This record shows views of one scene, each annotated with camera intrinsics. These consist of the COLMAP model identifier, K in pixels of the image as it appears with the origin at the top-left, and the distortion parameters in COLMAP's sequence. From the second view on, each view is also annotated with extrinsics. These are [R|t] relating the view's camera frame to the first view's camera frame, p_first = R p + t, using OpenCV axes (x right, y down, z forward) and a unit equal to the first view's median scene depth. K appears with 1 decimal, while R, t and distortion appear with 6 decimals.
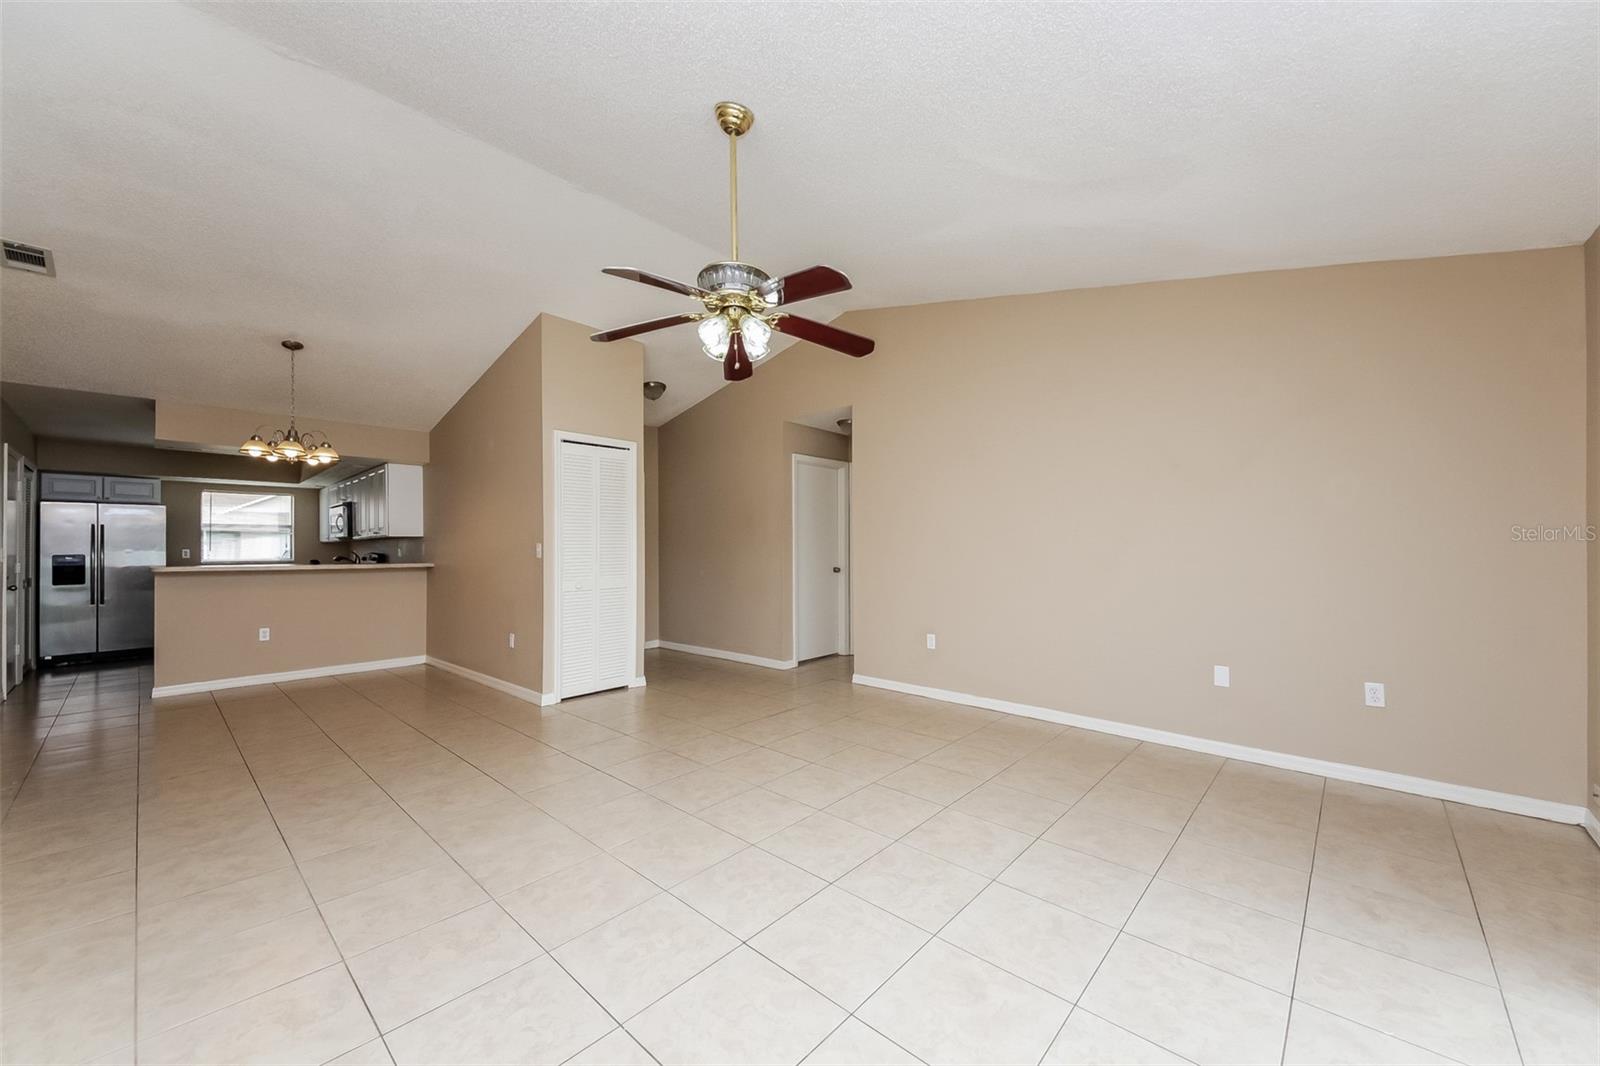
lens RADIAL K [[589.4, 0, 803.3], [0, 589.4, 540.6], [0, 0, 1]] dist [0.059887, -0.000075]
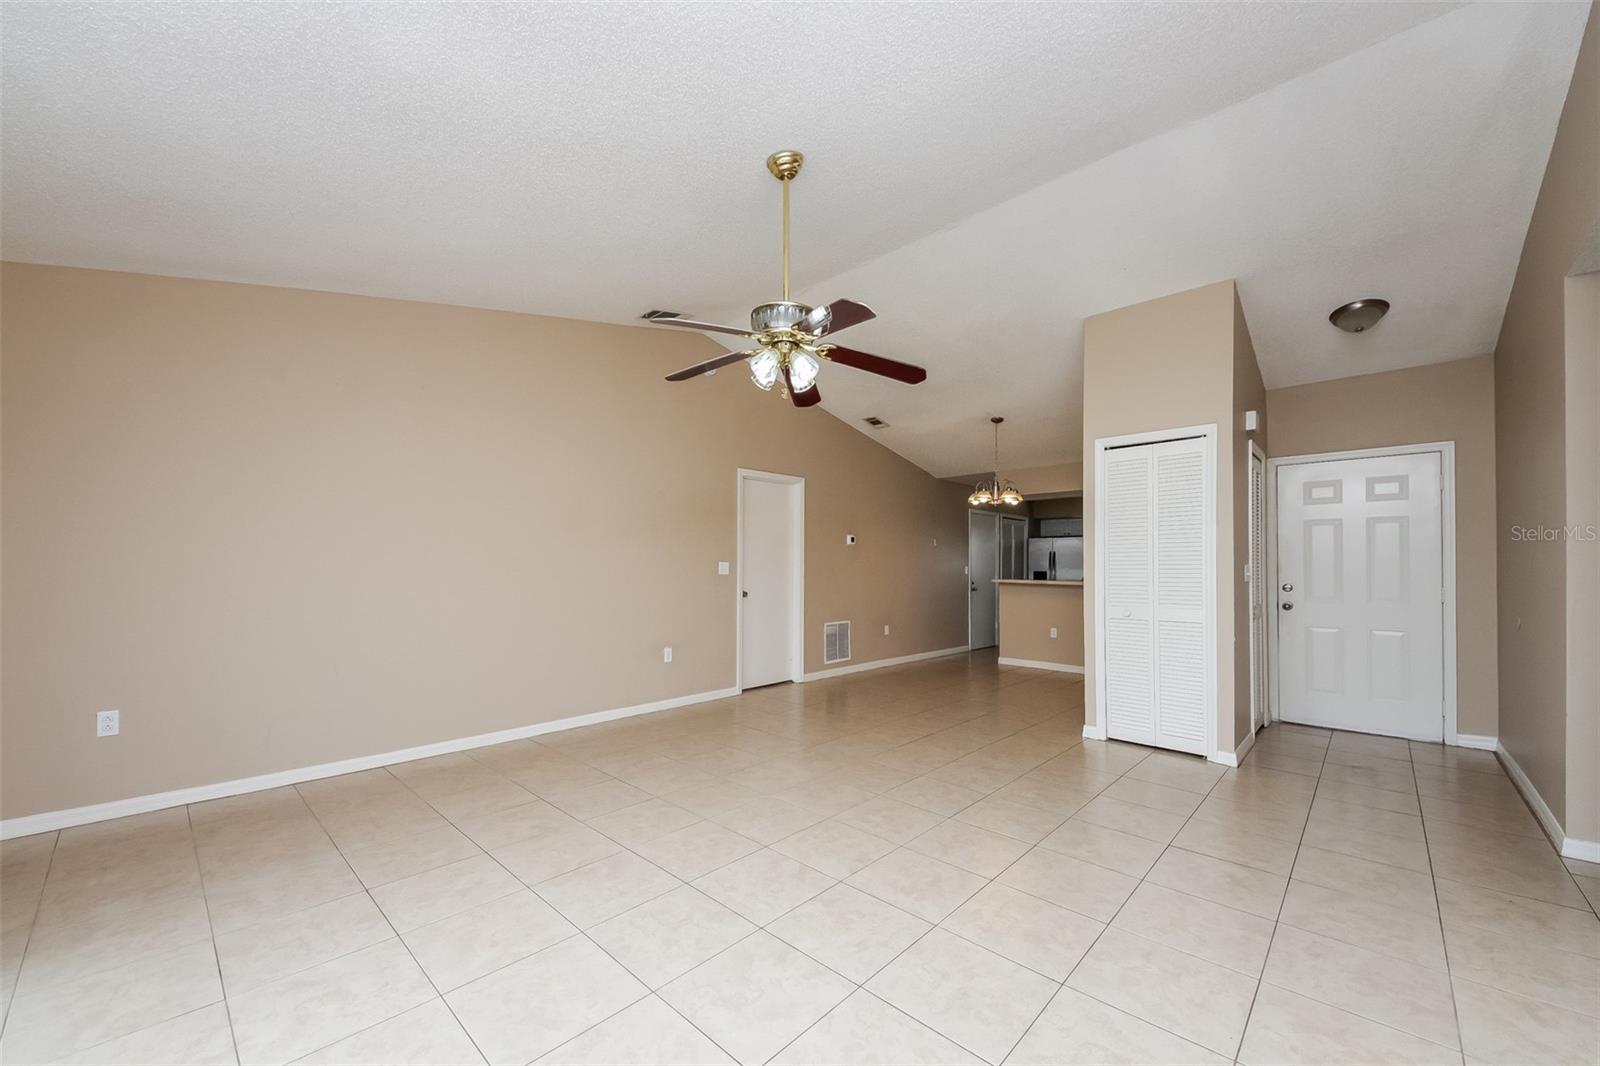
lens RADIAL K [[608.4, 0, 806.2], [0, 608.4, 557.8], [0, 0, 1]] dist [0.000018, -0.000310]
pose [[-0.006843, -0.010167, -0.999925, 0.642047], [-0.001639, 0.999947, -0.010156, 0.008332], [0.999975, 0.001569, -0.006859, 0.699966]]
